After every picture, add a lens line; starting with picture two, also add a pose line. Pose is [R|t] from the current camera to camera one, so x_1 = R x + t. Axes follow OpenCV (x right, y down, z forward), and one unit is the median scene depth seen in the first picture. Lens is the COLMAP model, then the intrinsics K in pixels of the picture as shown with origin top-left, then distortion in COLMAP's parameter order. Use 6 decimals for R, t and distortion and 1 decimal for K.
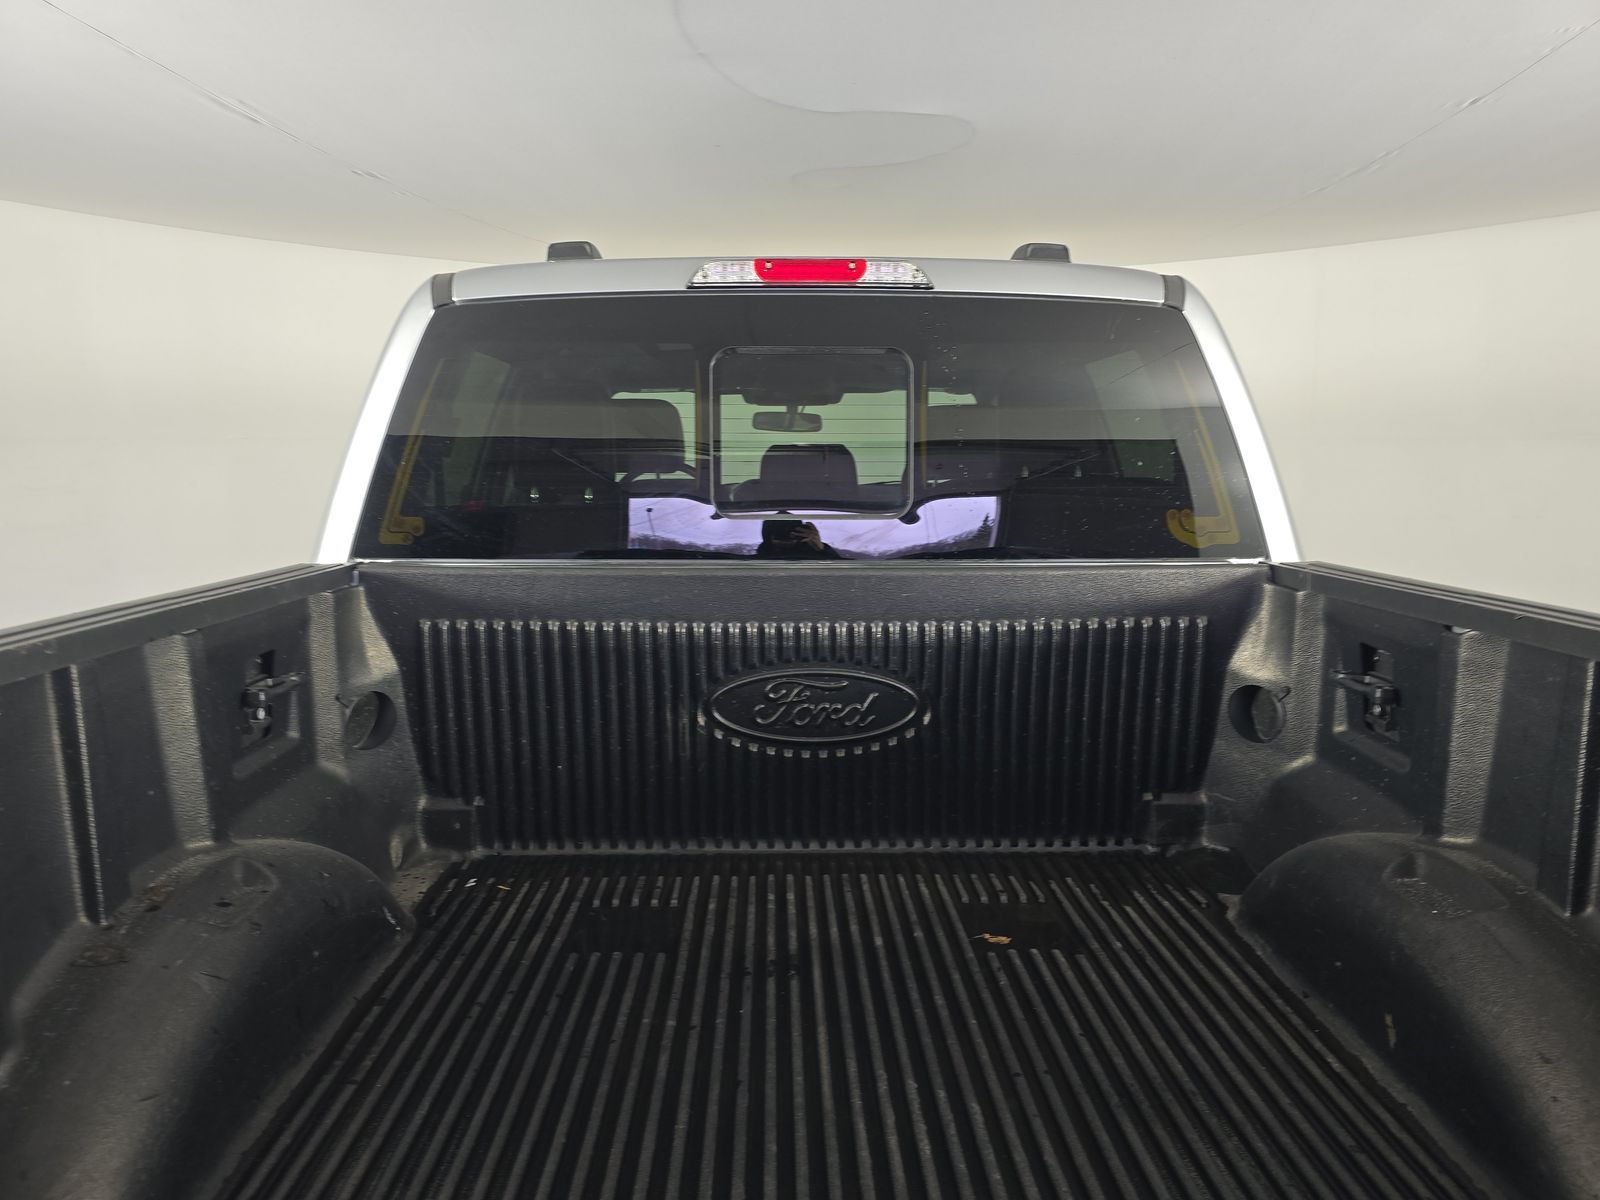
lens RADIAL K [[1102.6, 0, 800.0], [0, 1102.6, 600.0], [0, 0, 1]] dist [0.059609, -0.063034]
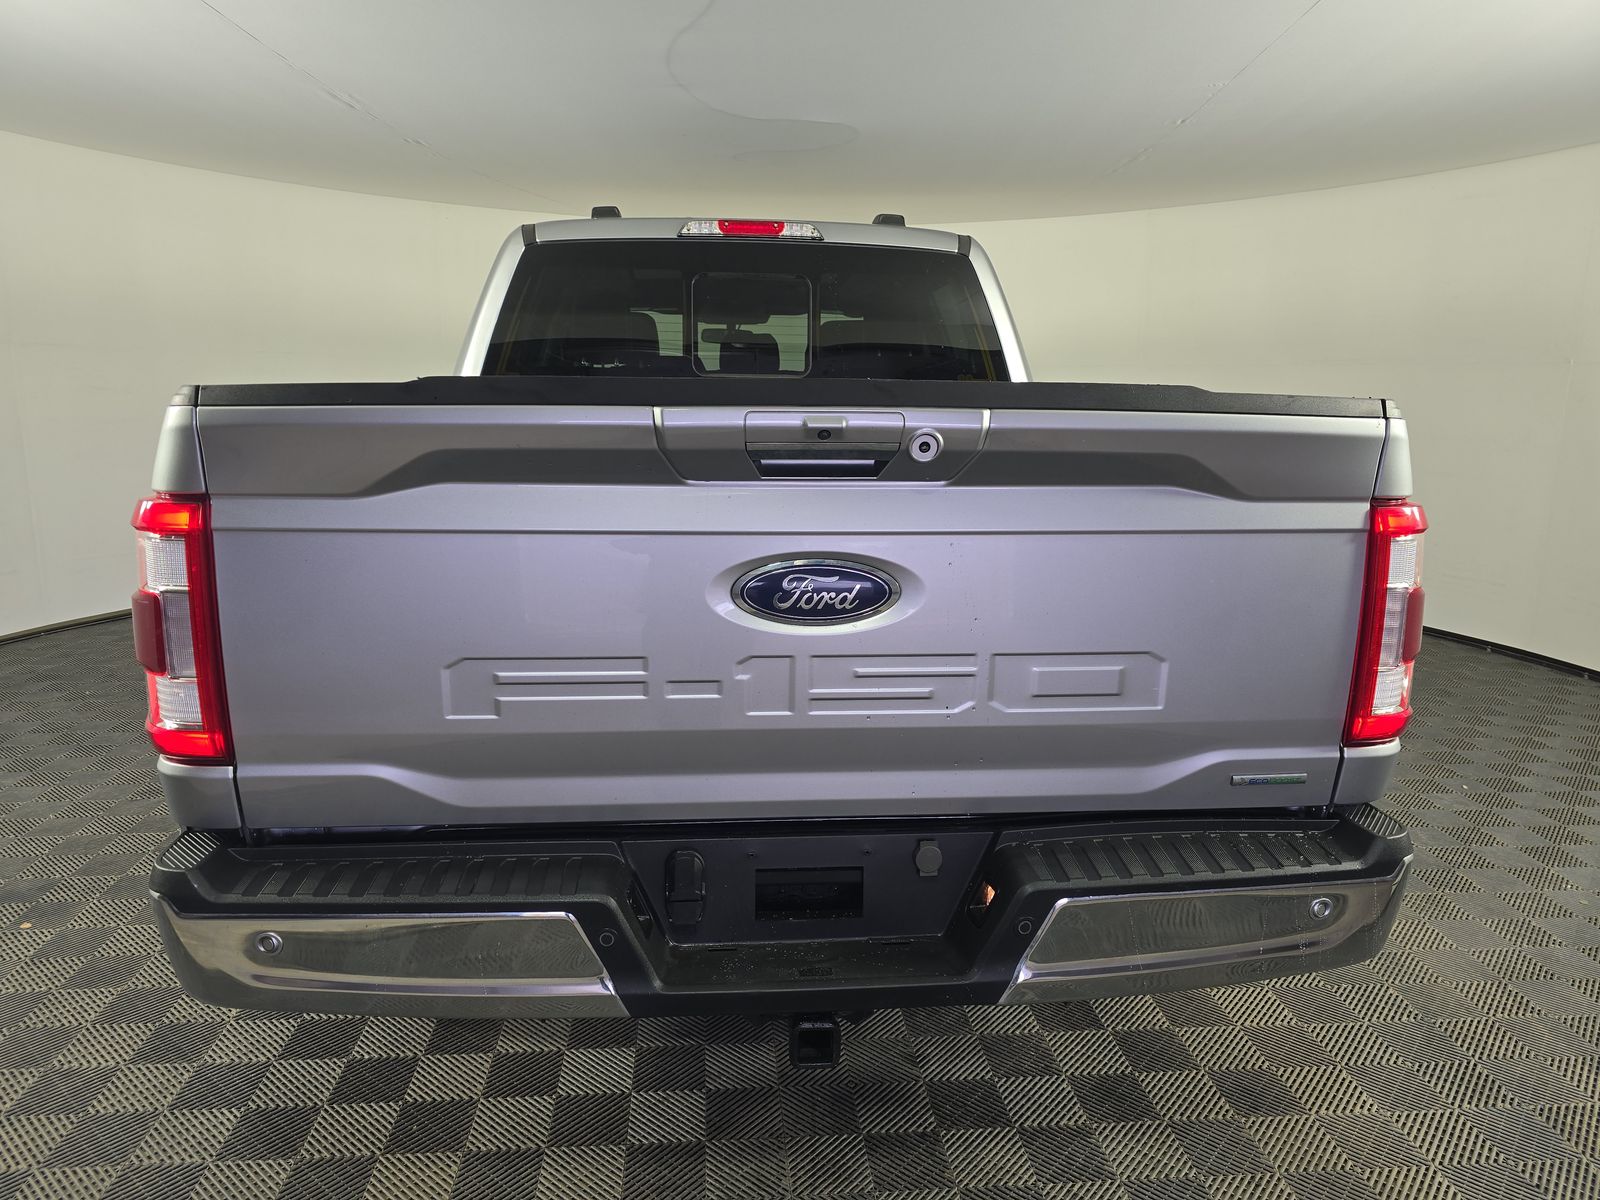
lens RADIAL K [[1102.6, 0, 800.0], [0, 1102.6, 600.0], [0, 0, 1]] dist [0.059609, -0.063034]
pose [[0.997715, -0.001132, 0.067559, -0.030557], [-0.002093, 0.998862, 0.047650, 0.185361], [-0.067536, -0.047683, 0.996577, -0.703372]]
